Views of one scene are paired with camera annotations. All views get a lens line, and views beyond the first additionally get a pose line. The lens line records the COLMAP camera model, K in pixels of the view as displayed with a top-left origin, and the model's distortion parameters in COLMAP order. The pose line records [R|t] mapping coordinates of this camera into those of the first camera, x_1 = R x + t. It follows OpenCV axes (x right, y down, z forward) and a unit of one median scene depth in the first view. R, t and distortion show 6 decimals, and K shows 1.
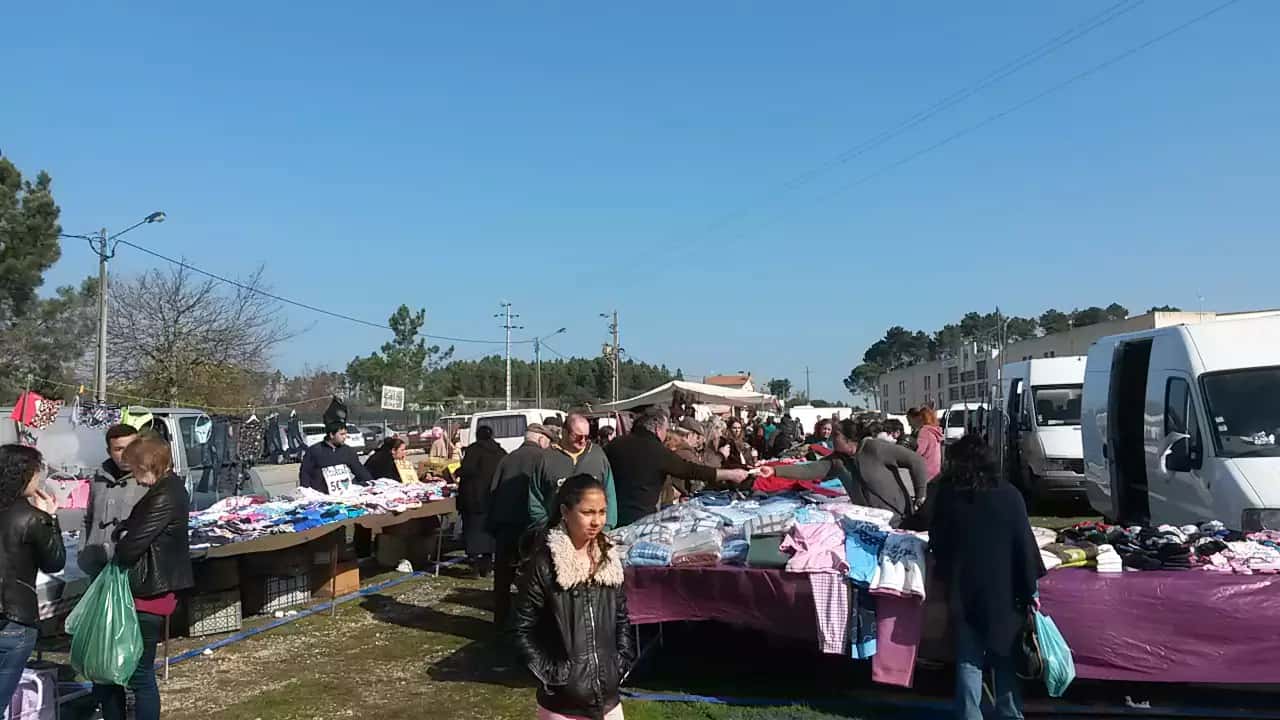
lens RADIAL K [[1008.8, 0, 635.0], [0, 1008.8, 337.1], [0, 0, 1]] dist [0.117201, -0.000056]
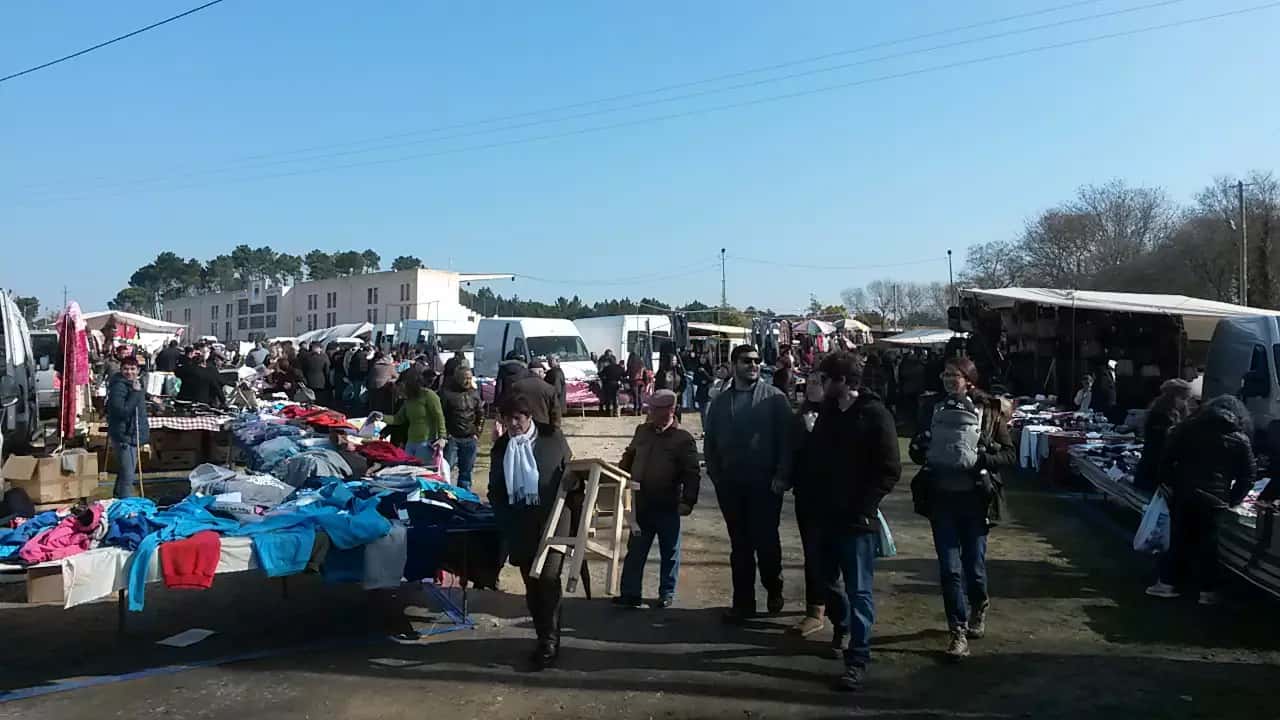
lens RADIAL K [[1008.7, 0, 637.2], [0, 1008.7, 322.3], [0, 0, 1]] dist [0.043111, -0.084497]
pose [[0.754701, 0.047155, 0.654372, -0.044025], [-0.083019, 0.996260, 0.023955, -0.003995], [-0.650796, -0.072404, 0.755793, -0.054488]]
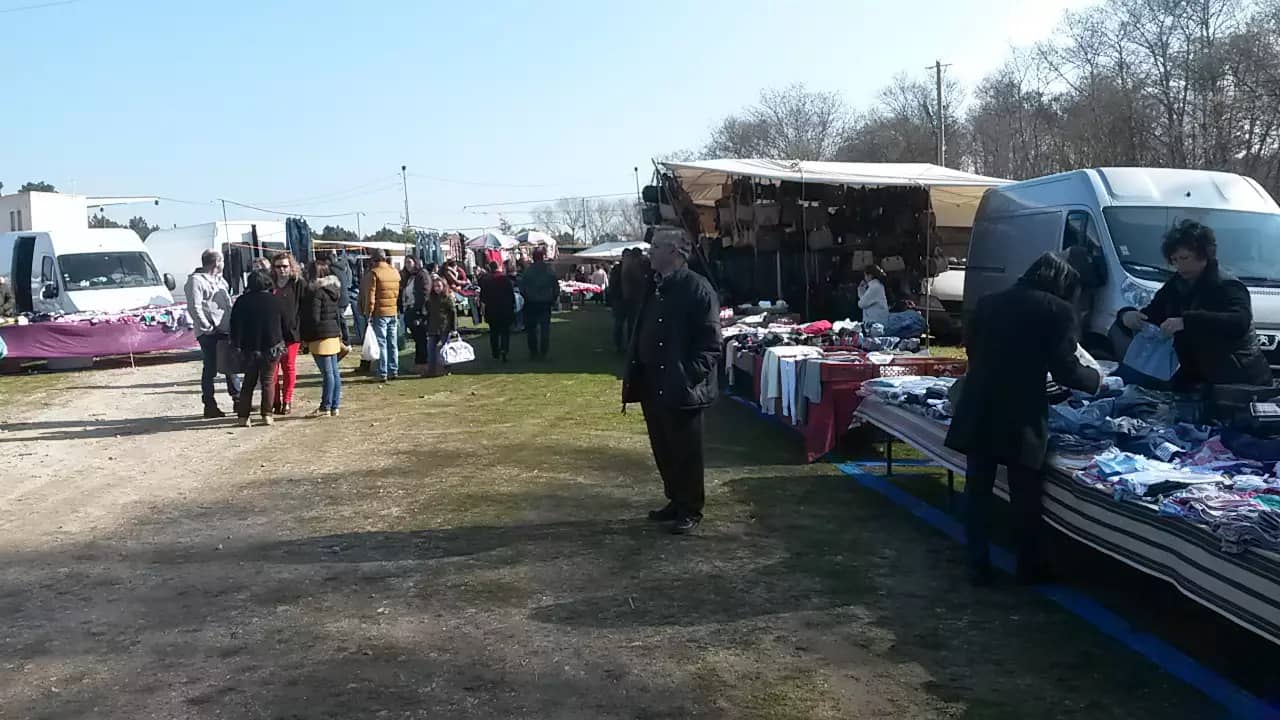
lens RADIAL K [[977.0, 0, 640.0], [0, 977.0, 360.0], [0, 0, 1]] dist [0.031772, 0.001577]
pose [[0.526352, -0.068727, 0.847485, -0.020348], [-0.056019, 0.991759, 0.115219, -0.001836], [-0.848420, -0.108121, 0.518164, -0.039279]]
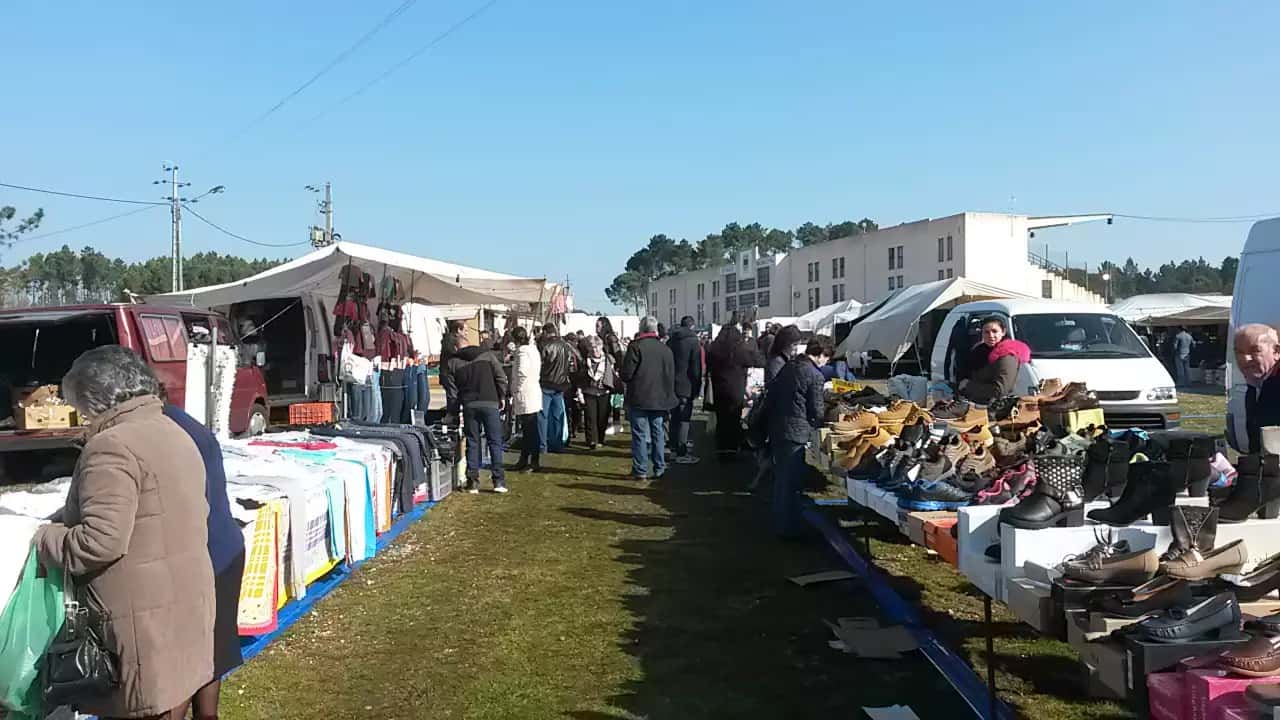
lens RADIAL K [[1008.7, 0, 637.2], [0, 1008.7, 322.3], [0, 0, 1]] dist [0.043111, -0.084497]
pose [[0.970351, 0.014180, 0.241284, 0.009029], [-0.031963, 0.997039, 0.069947, 0.006695], [-0.239578, -0.075585, 0.967930, 0.084061]]
